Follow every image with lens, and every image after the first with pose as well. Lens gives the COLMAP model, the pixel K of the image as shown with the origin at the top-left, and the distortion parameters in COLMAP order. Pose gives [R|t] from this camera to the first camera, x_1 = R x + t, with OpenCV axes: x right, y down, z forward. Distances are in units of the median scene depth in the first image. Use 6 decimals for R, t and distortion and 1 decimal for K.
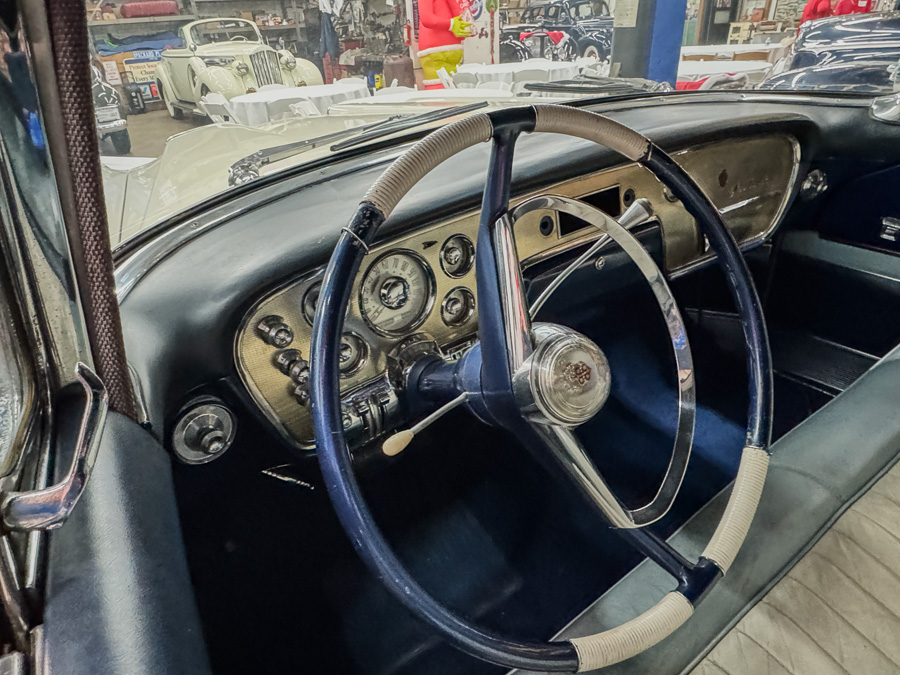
lens RADIAL K [[515.4, 0, 447.4], [0, 515.4, 335.8], [0, 0, 1]] dist [-0.008357, 0.001405]
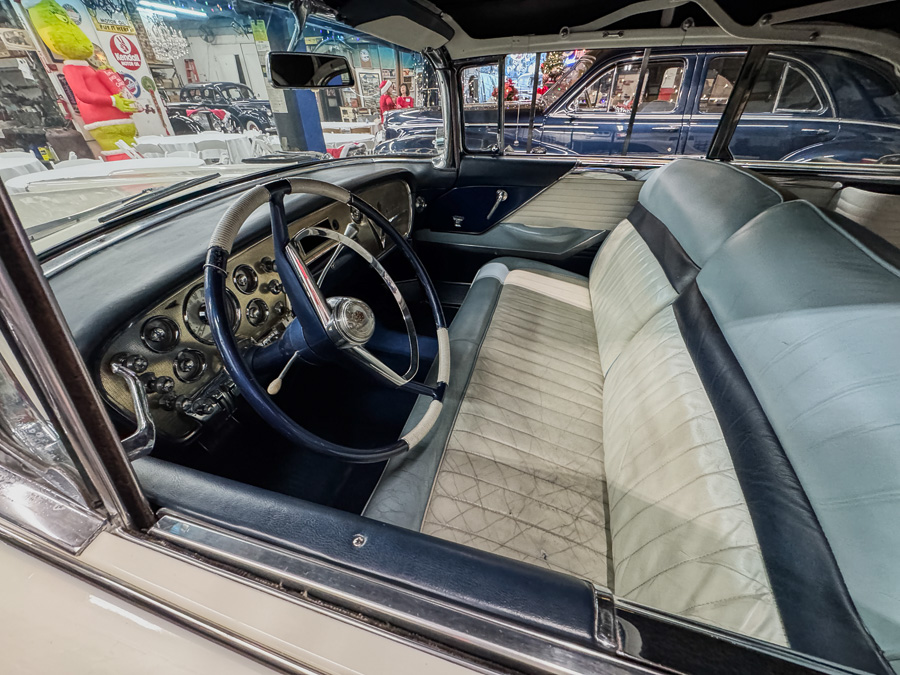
lens RADIAL K [[361.1, 0, 451.4], [0, 361.1, 339.7], [0, 0, 1]] dist [-0.004276, -0.000226]
pose [[0.758761, -0.324857, 0.564580, -0.073624], [0.301812, 0.943439, 0.137235, 0.020248], [-0.577228, 0.066268, 0.813890, -0.079185]]
